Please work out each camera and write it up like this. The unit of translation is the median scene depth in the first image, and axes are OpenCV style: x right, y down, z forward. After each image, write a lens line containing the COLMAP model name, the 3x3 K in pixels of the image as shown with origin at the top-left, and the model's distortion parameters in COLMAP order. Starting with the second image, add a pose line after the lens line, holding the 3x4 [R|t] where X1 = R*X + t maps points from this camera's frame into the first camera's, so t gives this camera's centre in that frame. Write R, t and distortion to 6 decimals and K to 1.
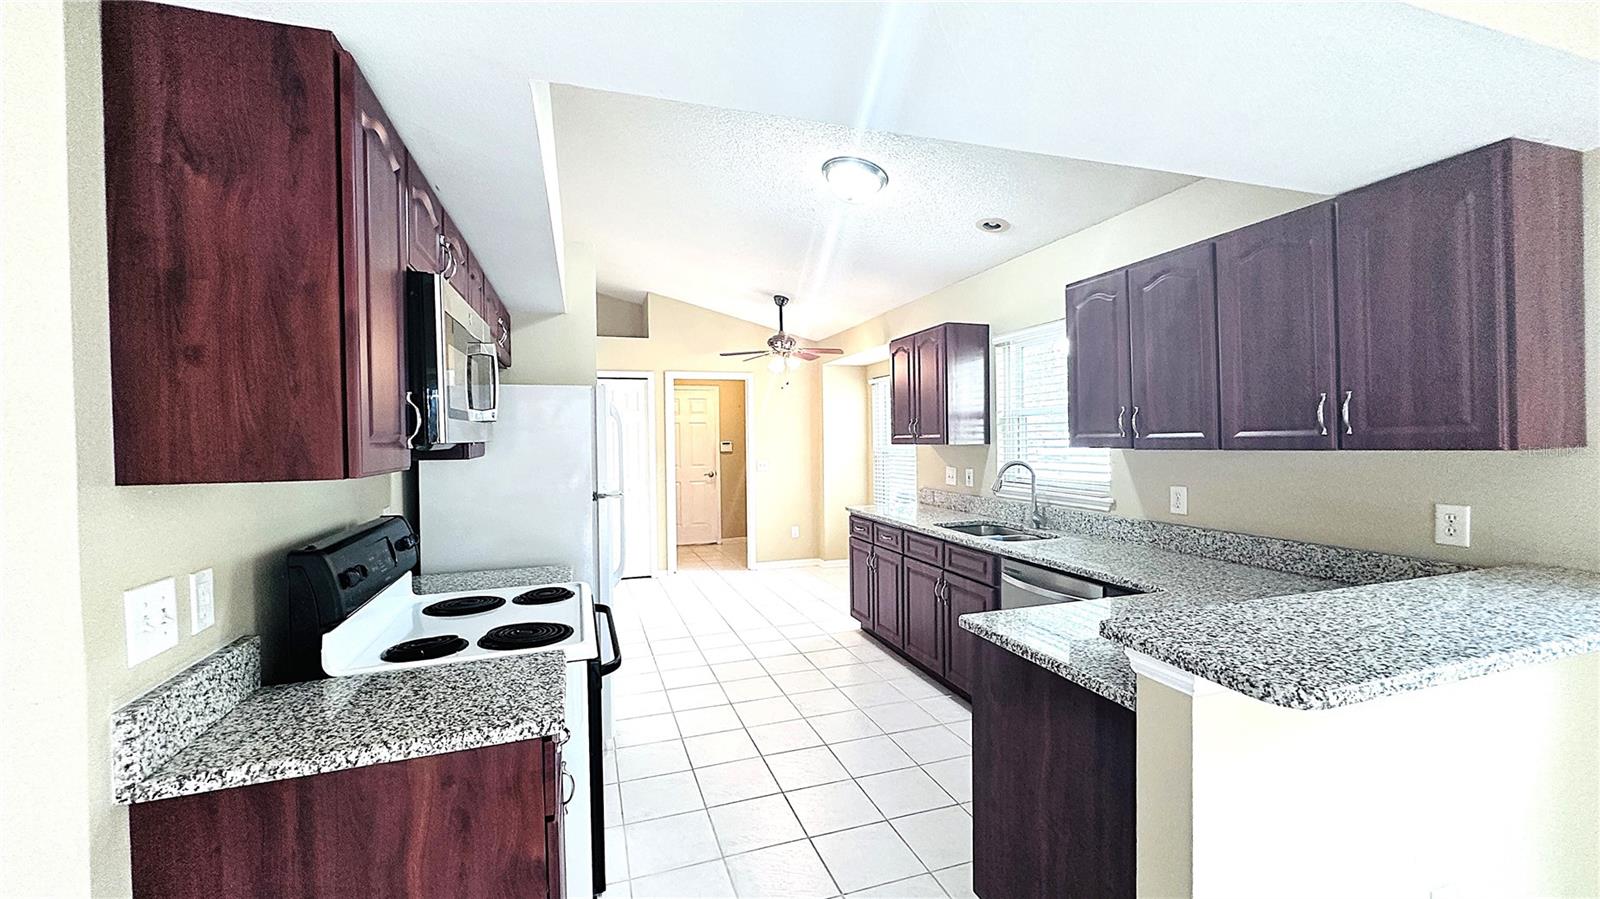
lens RADIAL K [[638.9, 0, 795.3], [0, 638.9, 440.6], [0, 0, 1]] dist [-0.004490, 0.000521]
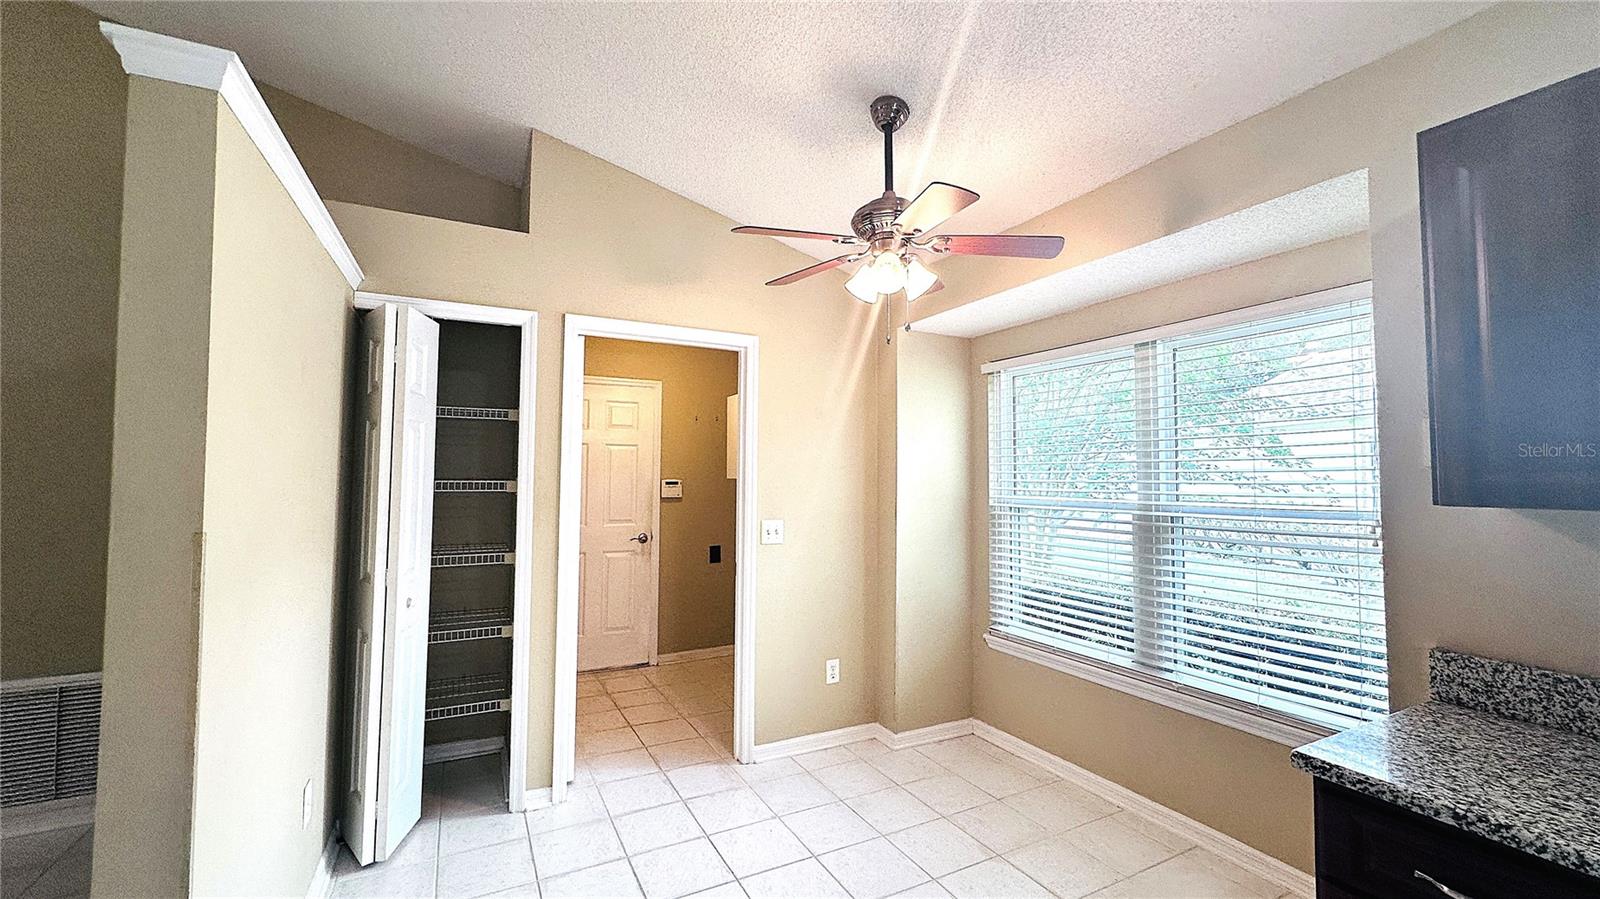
lens RADIAL K [[638.9, 0, 798.1], [0, 638.9, 448.6], [0, 0, 1]] dist [-0.004490, 0.000521]
pose [[0.987787, 0.033318, 0.152208, -0.092756], [-0.024889, 0.998067, -0.056950, 0.003630], [-0.153811, 0.052467, 0.986706, 0.463147]]
